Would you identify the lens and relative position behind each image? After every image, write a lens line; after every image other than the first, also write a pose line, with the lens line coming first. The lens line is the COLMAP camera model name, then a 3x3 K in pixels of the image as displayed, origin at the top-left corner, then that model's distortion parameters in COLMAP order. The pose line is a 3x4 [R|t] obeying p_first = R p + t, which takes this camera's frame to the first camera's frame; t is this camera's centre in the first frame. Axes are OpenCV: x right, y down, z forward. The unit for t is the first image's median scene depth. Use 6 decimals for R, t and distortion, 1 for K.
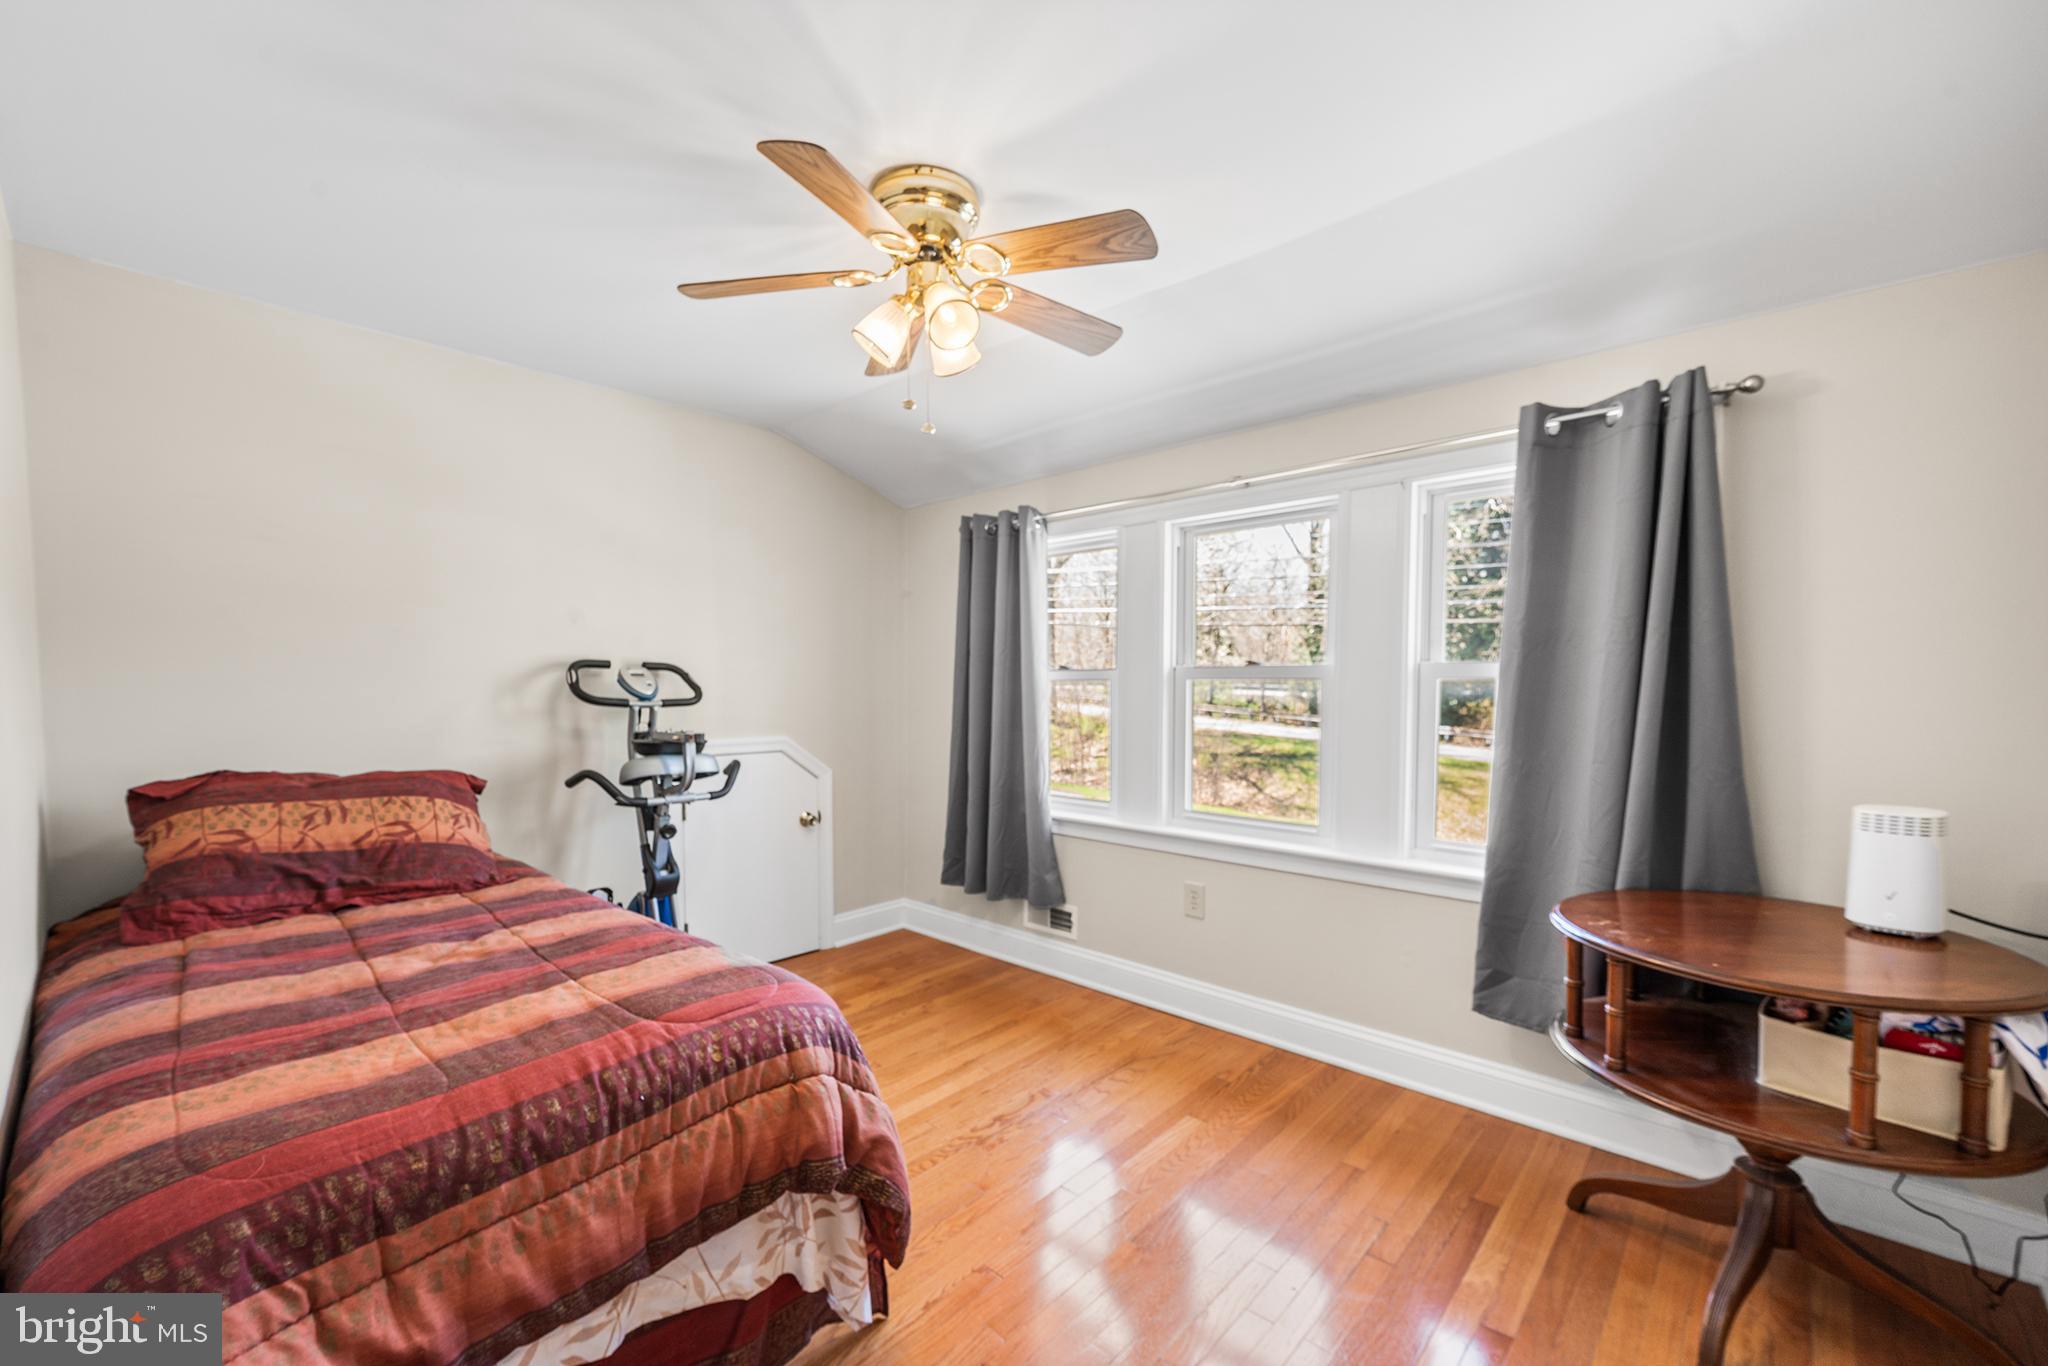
lens RADIAL K [[821.7, 0, 1025.8], [0, 821.7, 689.7], [0, 0, 1]] dist [0.004686, 0.000264]
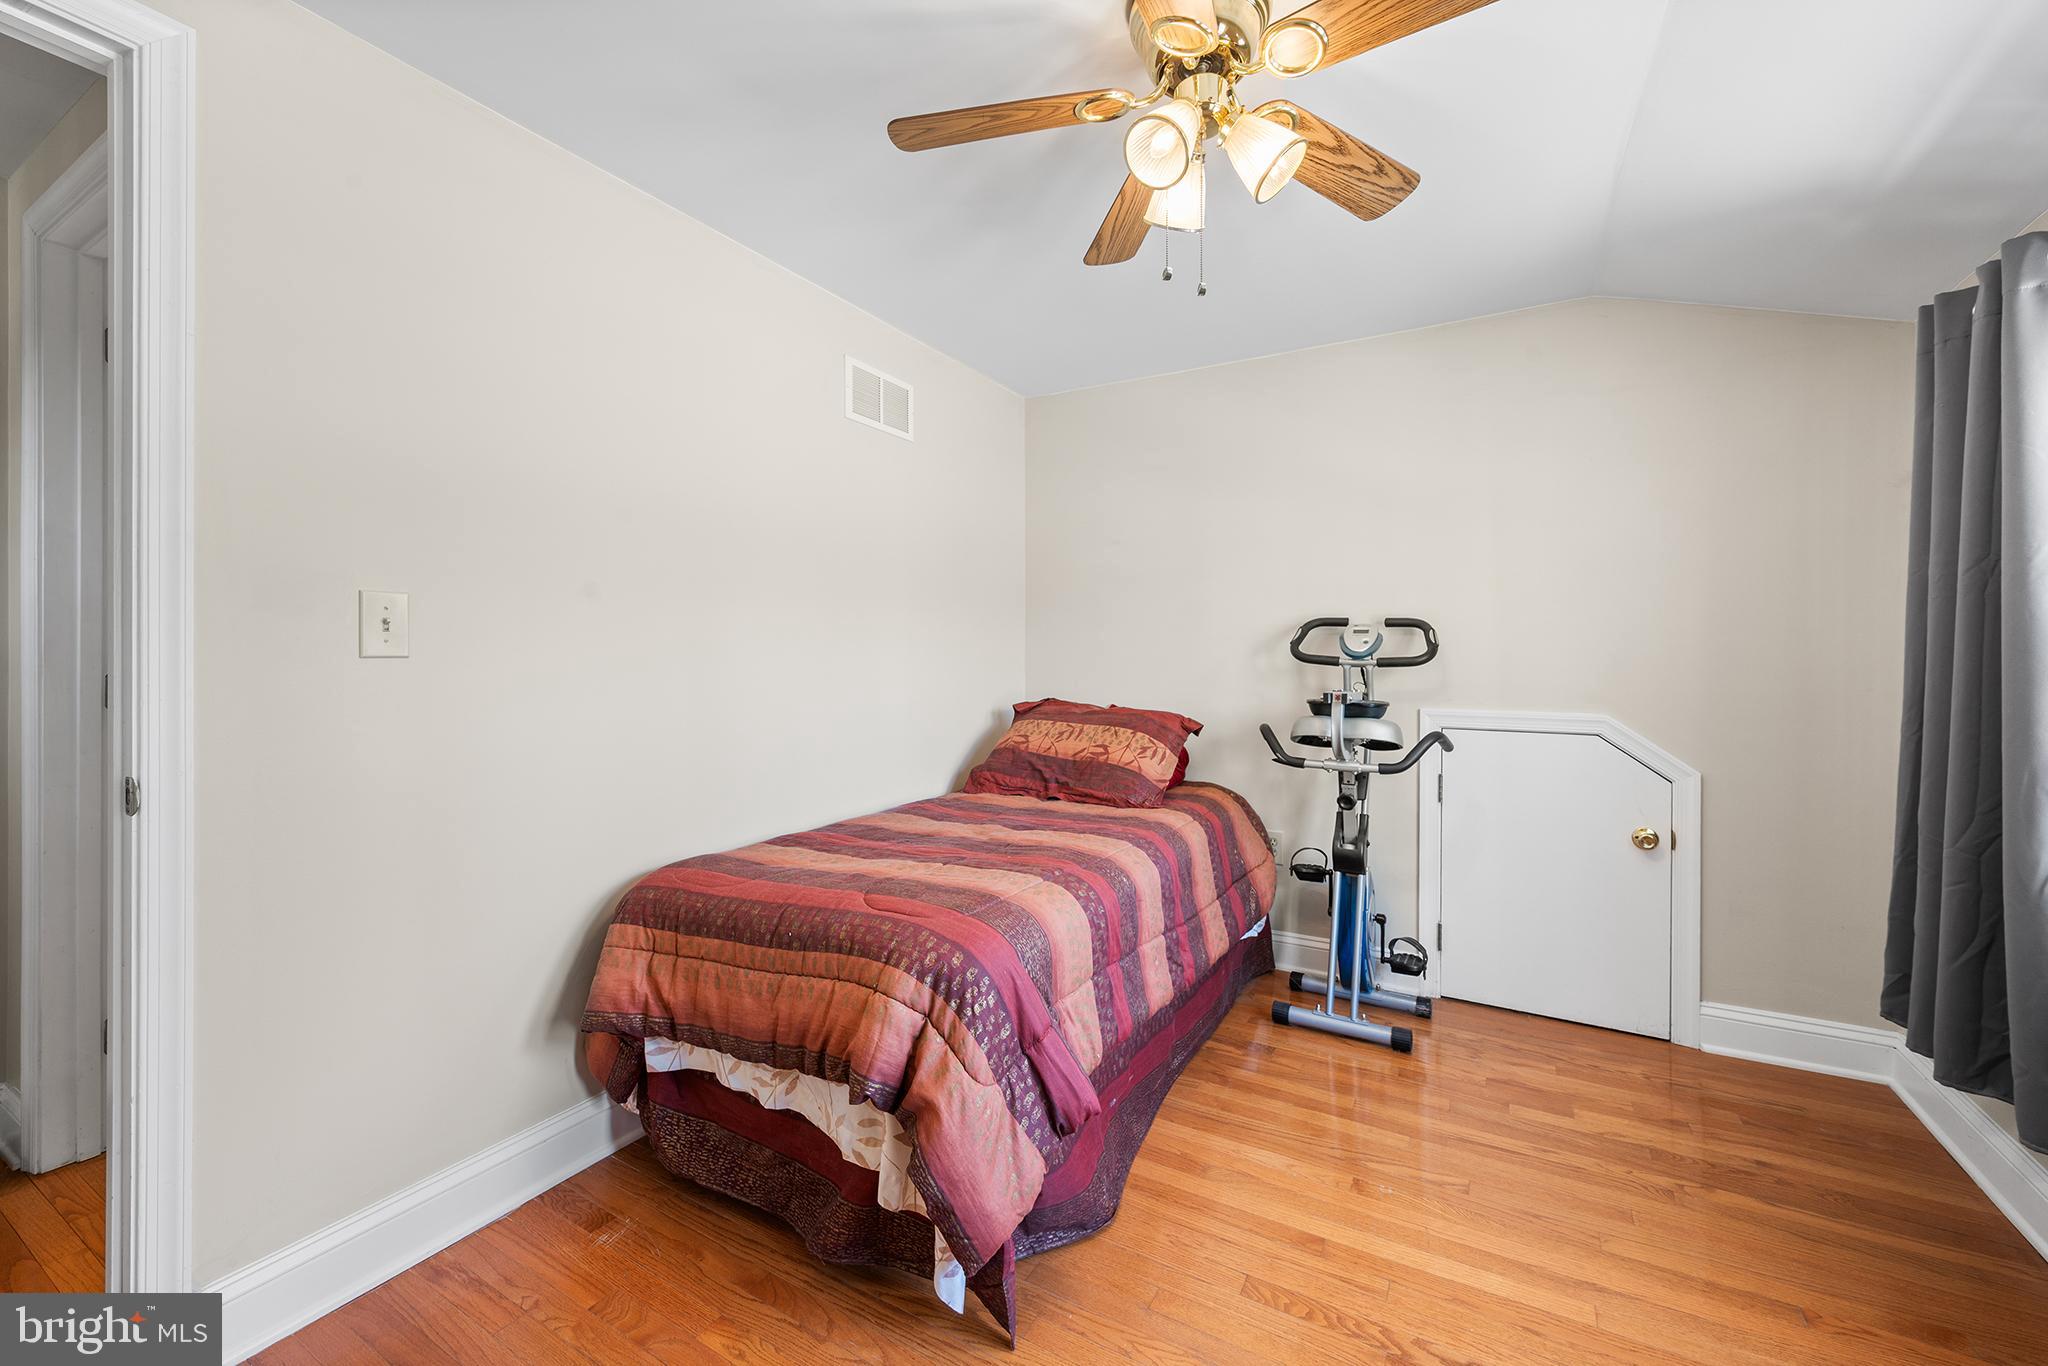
lens RADIAL K [[821.7, 0, 1028.3], [0, 821.7, 668.6], [0, 0, 1]] dist [0.004686, 0.000264]
pose [[0.211091, 0.004022, -0.977458, 0.526557], [-0.012132, 0.999925, 0.001495, 0.040404], [0.977391, 0.011543, 0.211124, 0.646634]]
